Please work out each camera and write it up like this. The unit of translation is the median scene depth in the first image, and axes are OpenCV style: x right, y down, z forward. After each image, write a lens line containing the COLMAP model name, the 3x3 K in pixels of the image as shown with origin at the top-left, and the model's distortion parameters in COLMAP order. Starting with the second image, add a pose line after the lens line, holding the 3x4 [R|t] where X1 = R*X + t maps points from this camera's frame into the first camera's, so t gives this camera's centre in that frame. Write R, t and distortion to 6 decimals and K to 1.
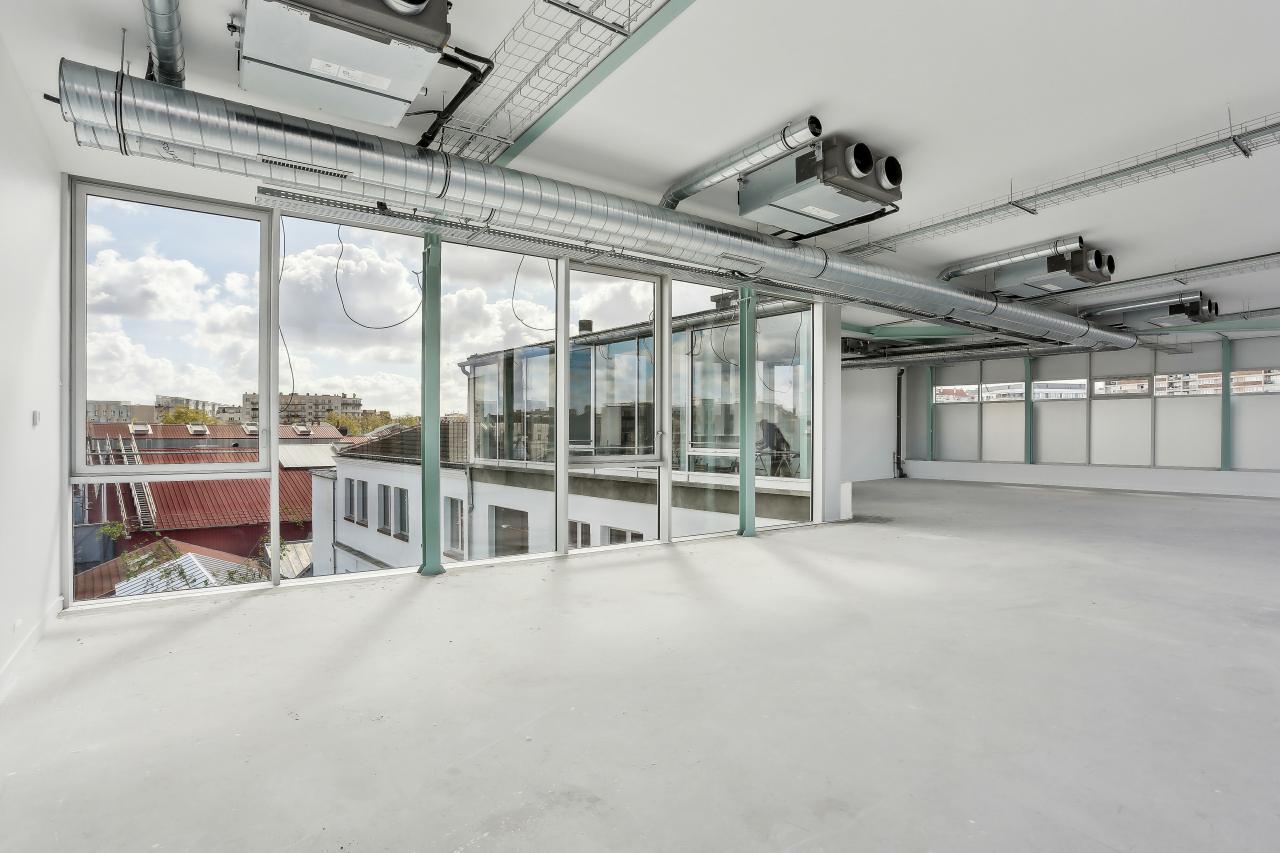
lens RADIAL K [[655.9, 0, 646.9], [0, 655.9, 429.2], [0, 0, 1]] dist [-0.028472, 0.000148]
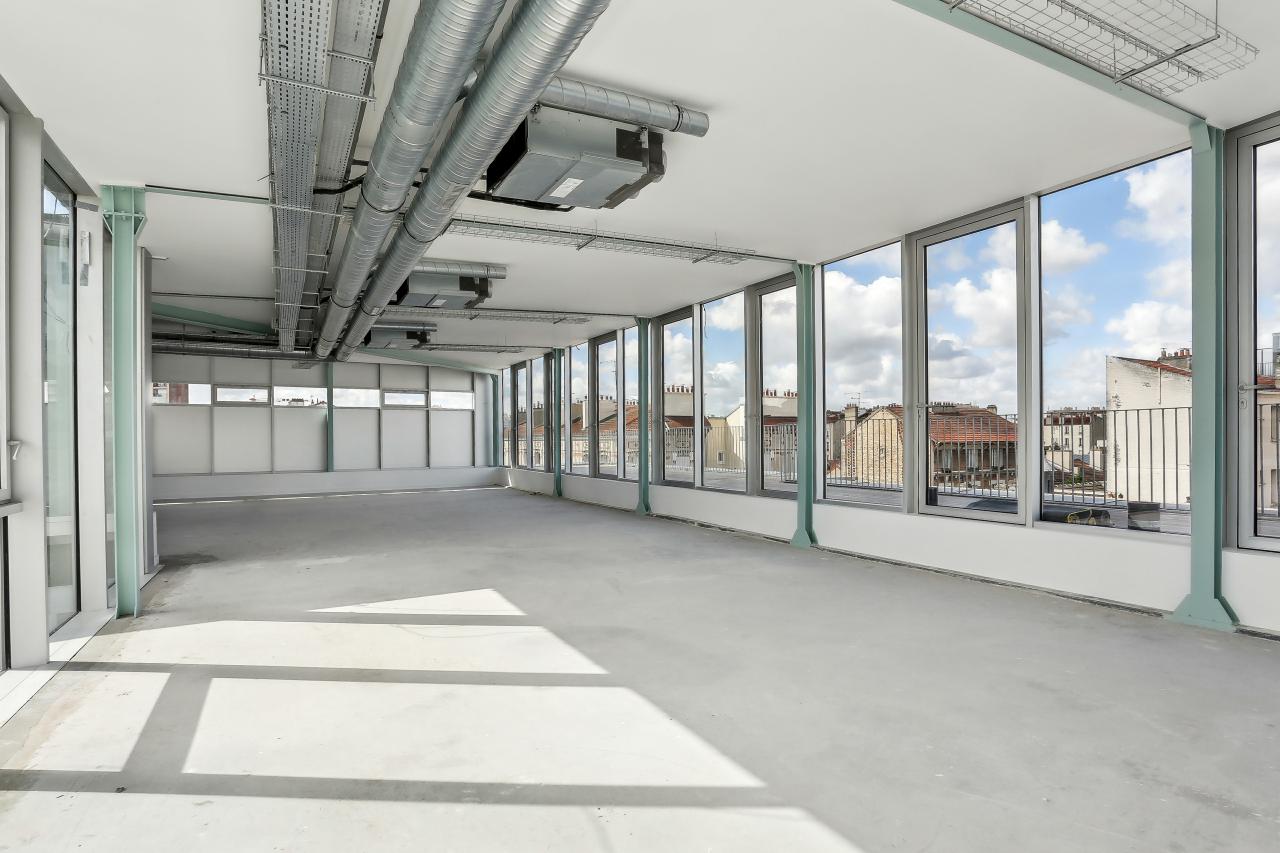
lens RADIAL K [[655.9, 0, 643.4], [0, 655.9, 435.0], [0, 0, 1]] dist [-0.028472, 0.000148]
pose [[0.123707, -0.000439, 0.992319, -0.324904], [0.005626, 0.999984, -0.000259, 0.000966], [-0.992303, 0.005615, 0.123707, 0.431255]]
